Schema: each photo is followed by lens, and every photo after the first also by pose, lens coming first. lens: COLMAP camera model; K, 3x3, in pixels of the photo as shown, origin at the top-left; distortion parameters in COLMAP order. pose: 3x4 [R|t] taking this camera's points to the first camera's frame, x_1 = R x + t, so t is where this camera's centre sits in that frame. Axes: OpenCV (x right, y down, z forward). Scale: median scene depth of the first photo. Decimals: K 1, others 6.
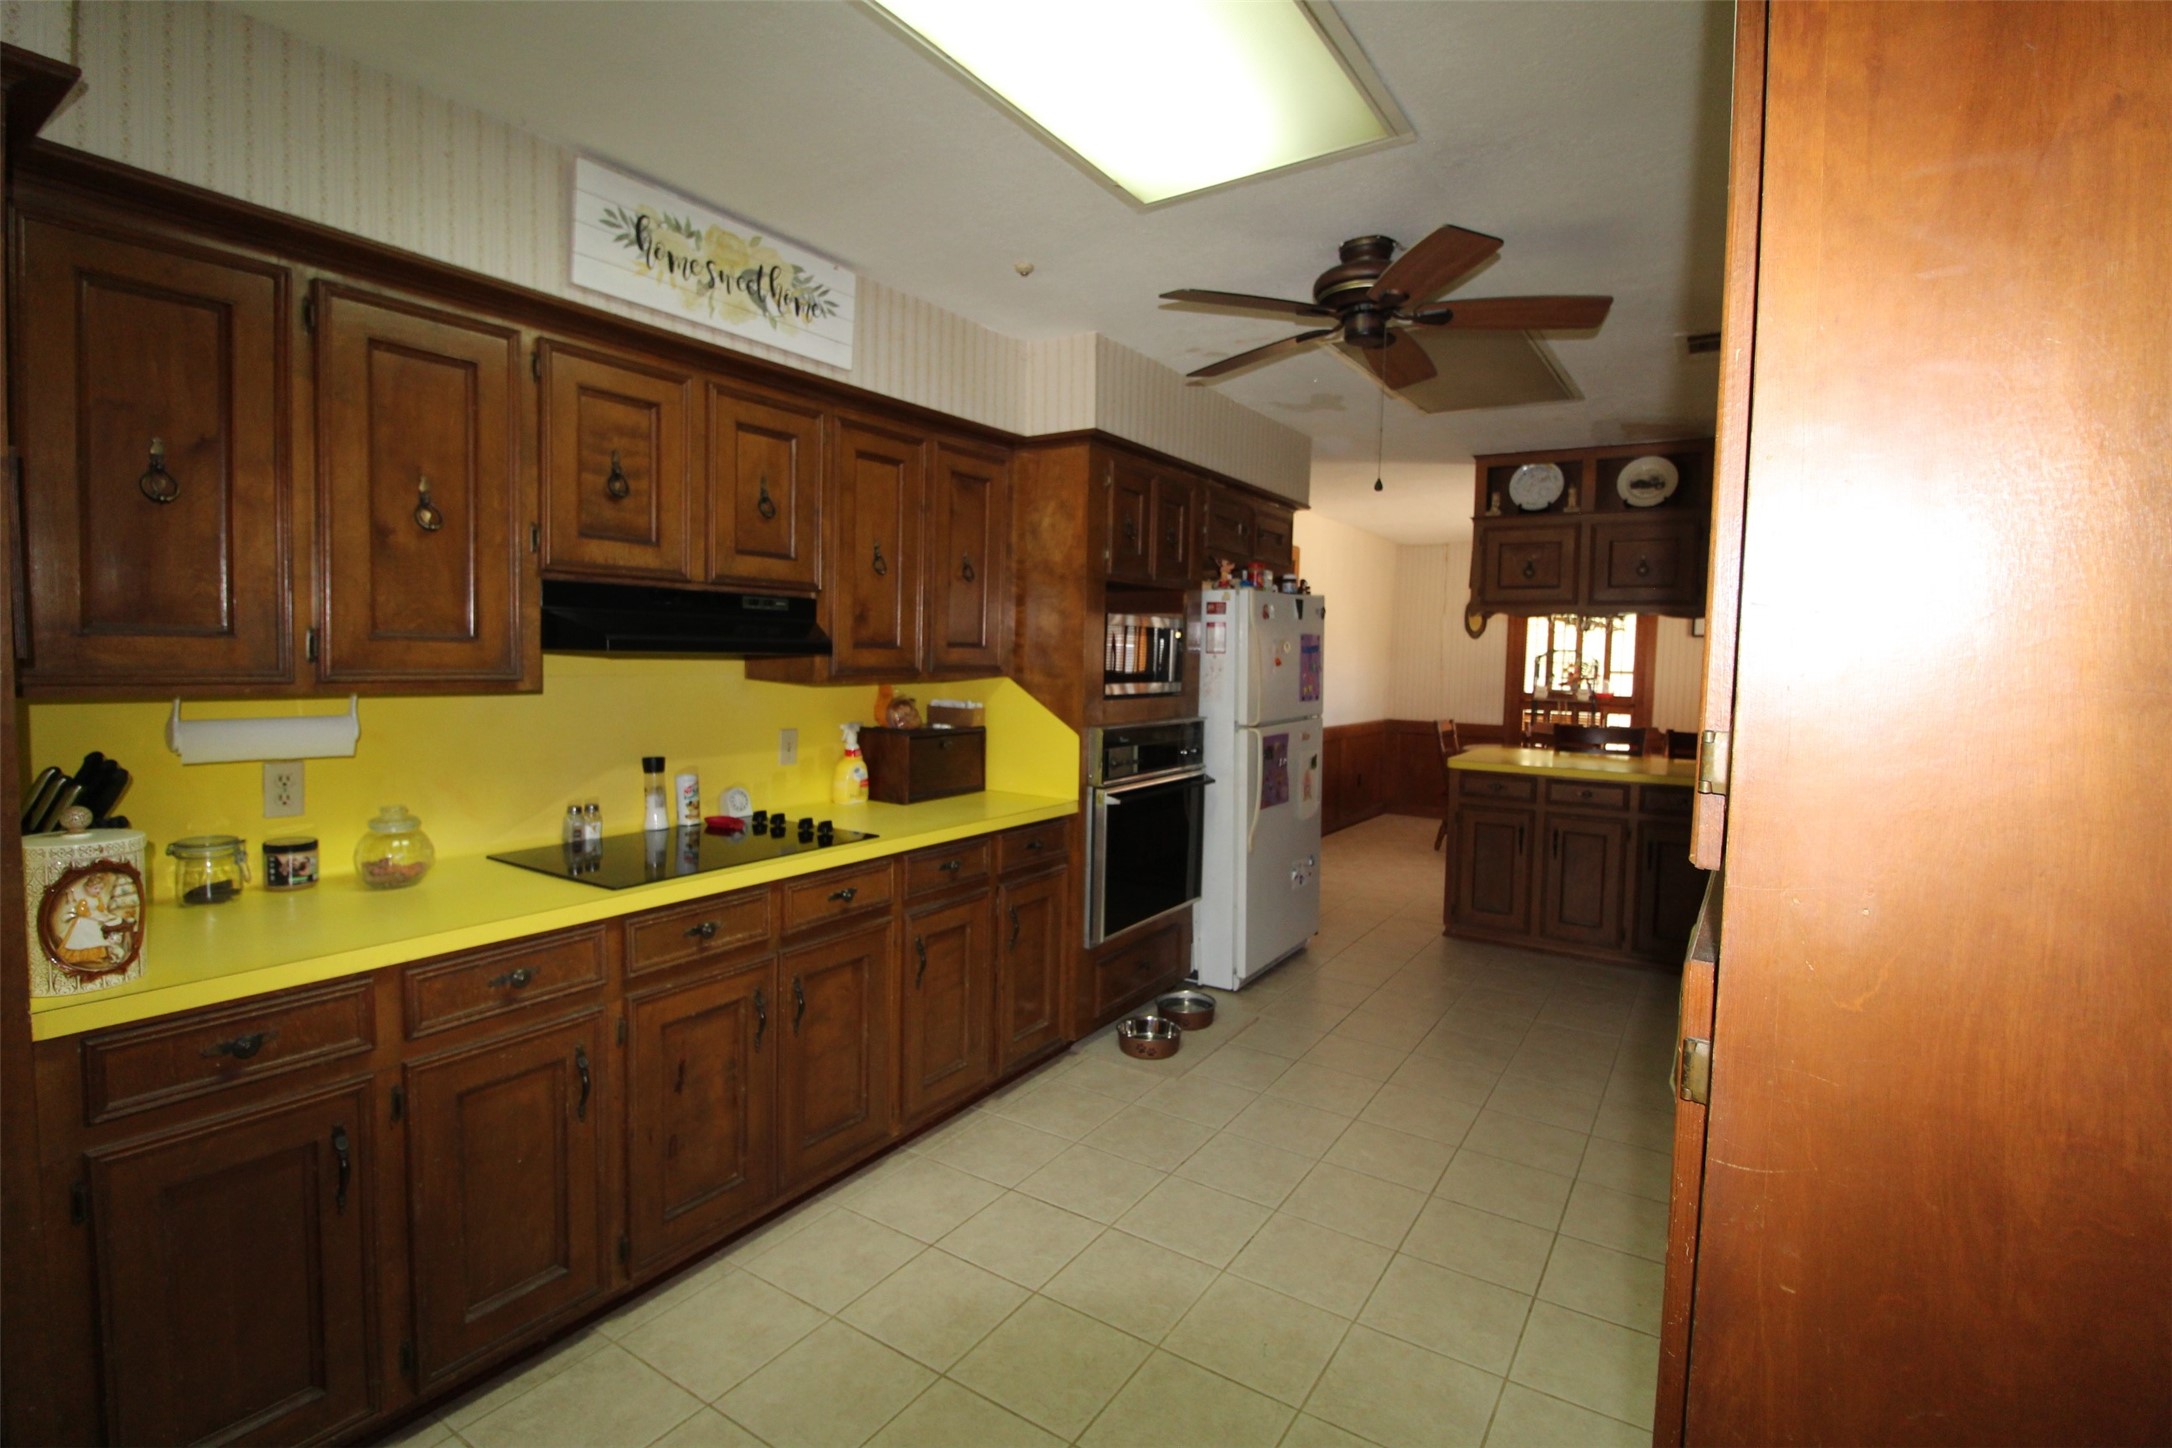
lens RADIAL K [[1006.7, 0, 1088.8], [0, 1006.7, 707.3], [0, 0, 1]] dist [-0.012948, -0.006634]
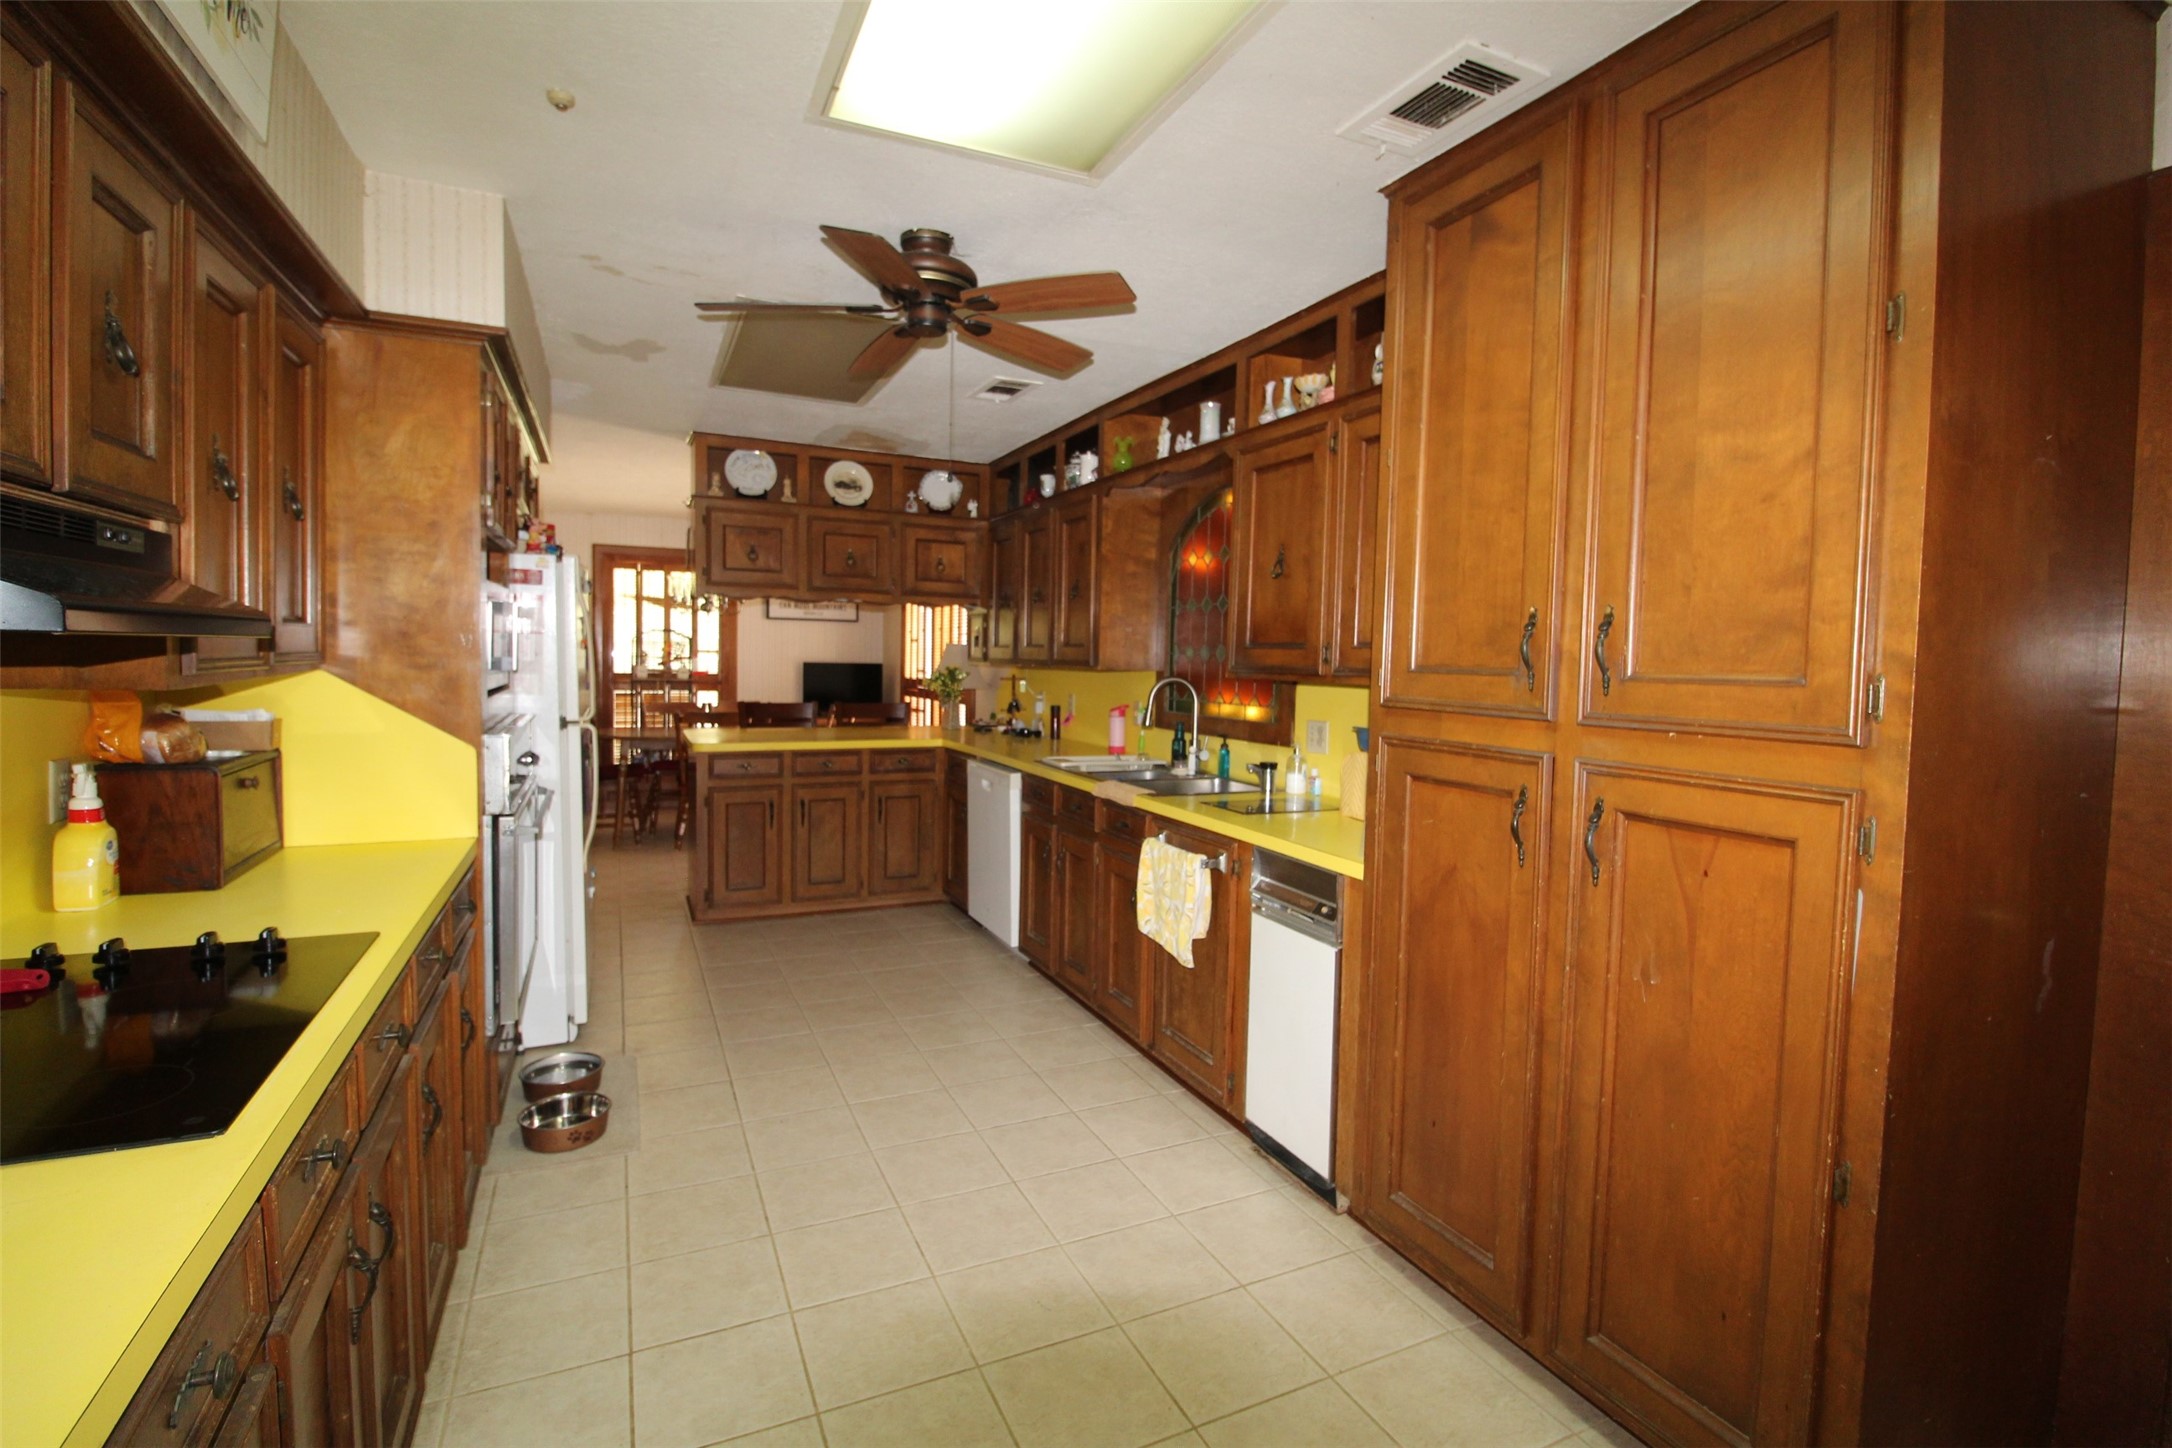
lens RADIAL K [[1006.7, 0, 1089.8], [0, 1006.7, 707.2], [0, 0, 1]] dist [-0.012948, -0.006634]
pose [[0.521575, -0.055736, 0.851383, -0.278616], [0.036814, 0.998405, 0.042807, -0.011044], [-0.852411, 0.009016, 0.522795, 0.173564]]
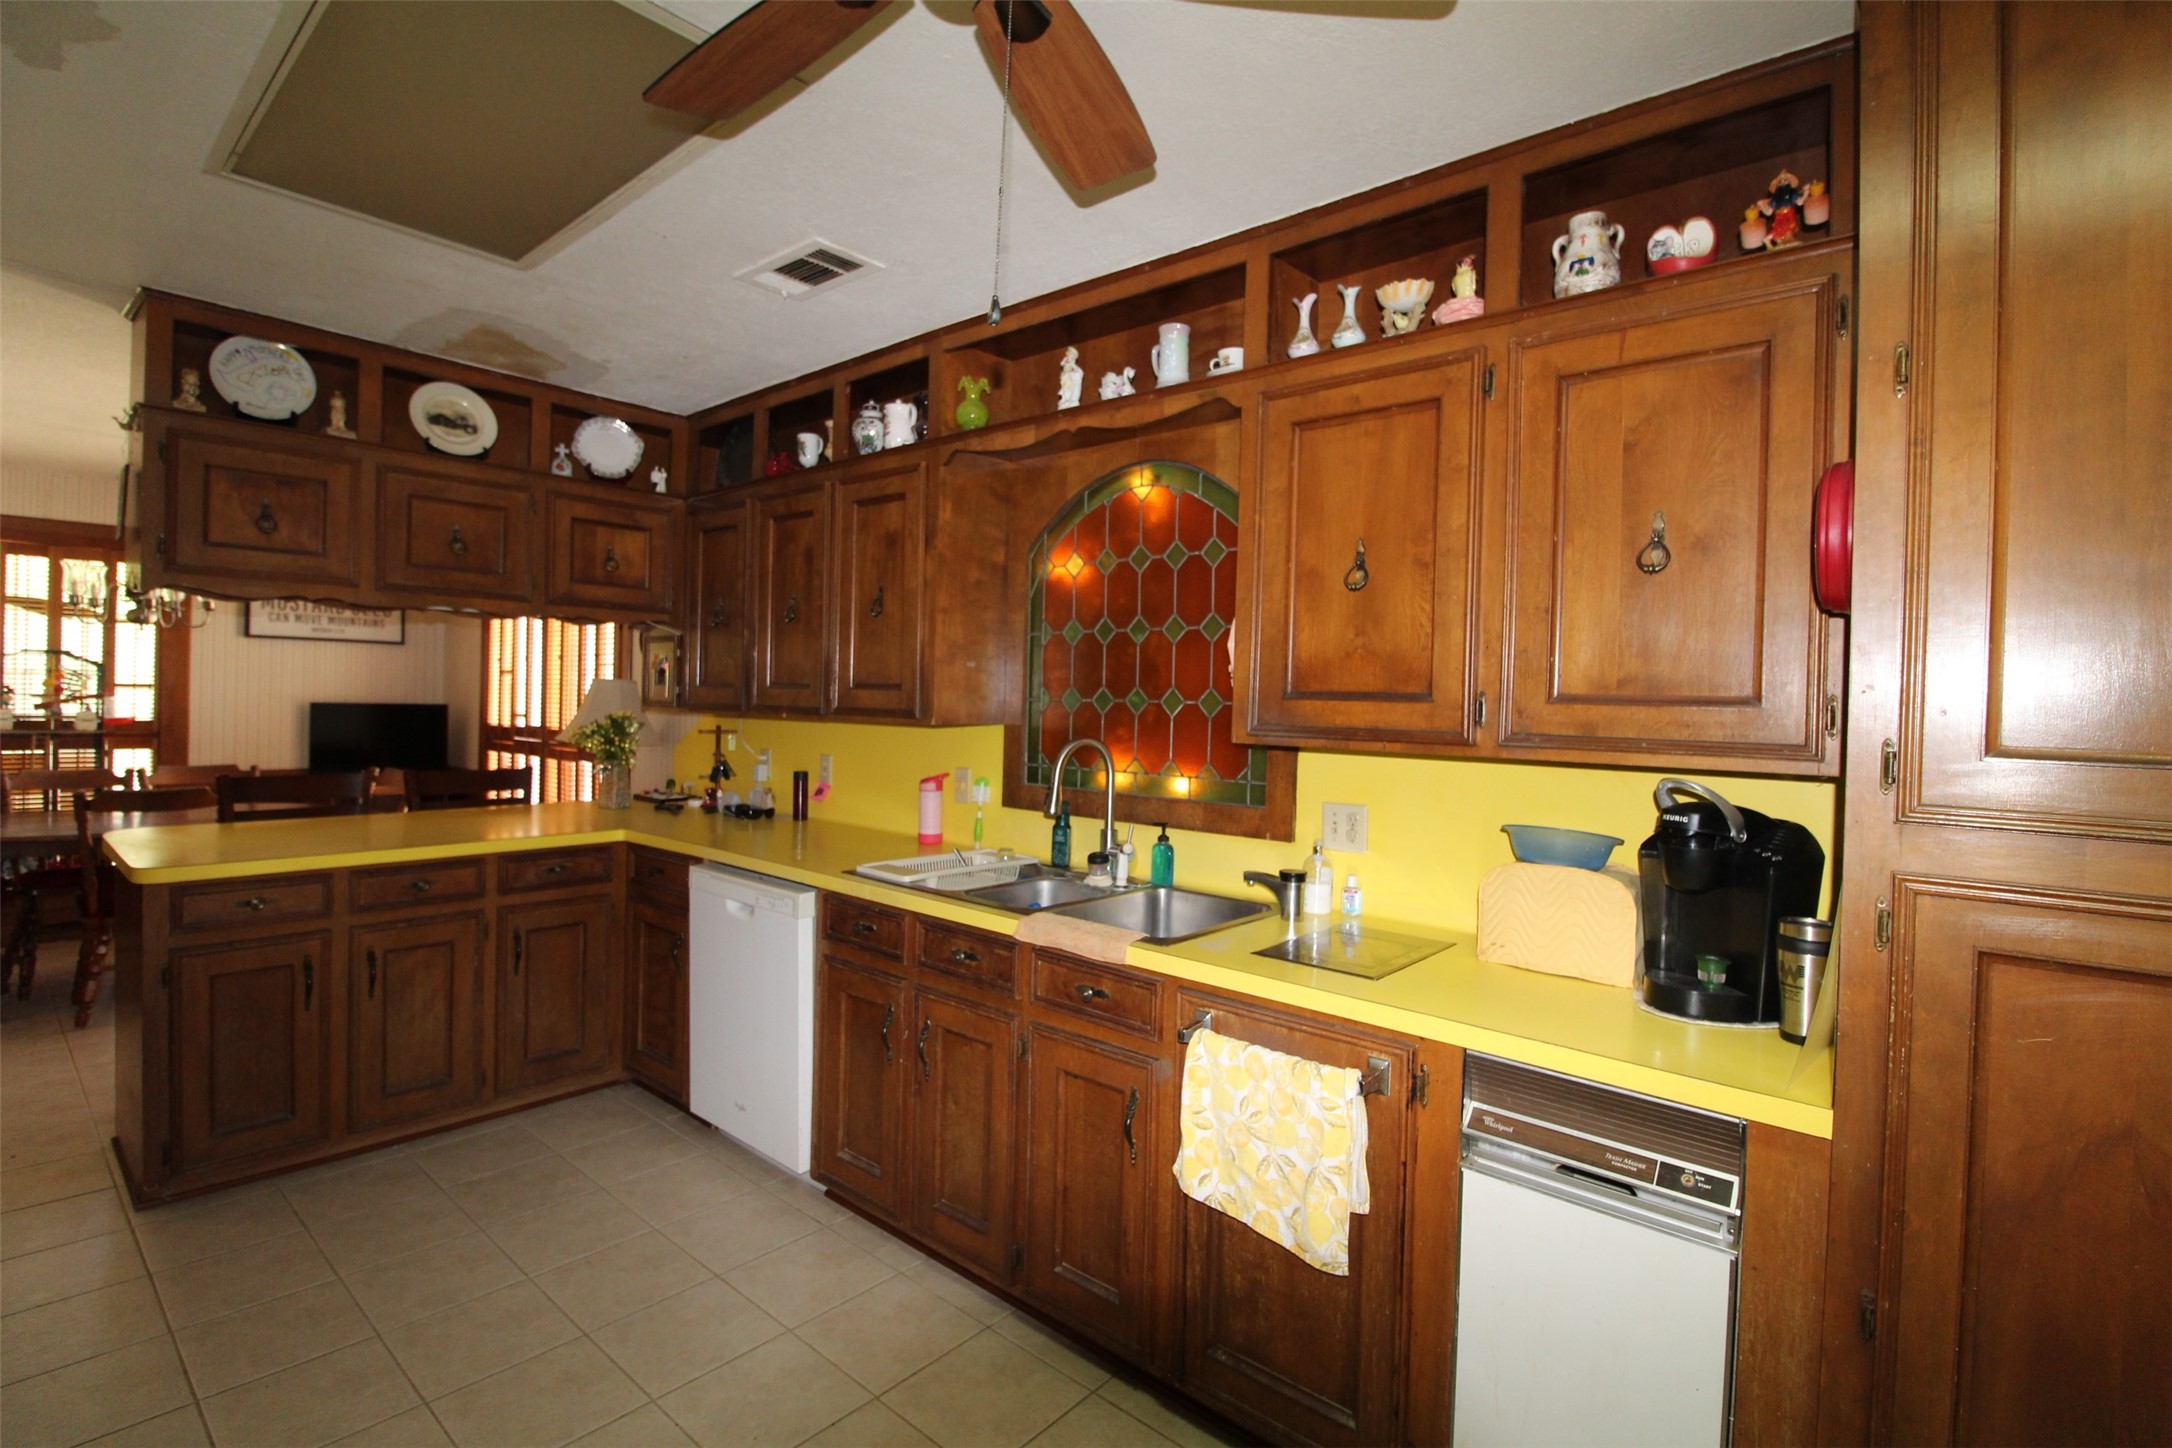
lens RADIAL K [[1006.7, 0, 1091.8], [0, 1006.7, 704.8], [0, 0, 1]] dist [-0.012948, -0.006634]
pose [[0.123832, -0.026840, 0.991940, -0.080553], [0.032308, 0.999213, 0.023004, -0.028292], [-0.991777, 0.029199, 0.124602, 0.473774]]
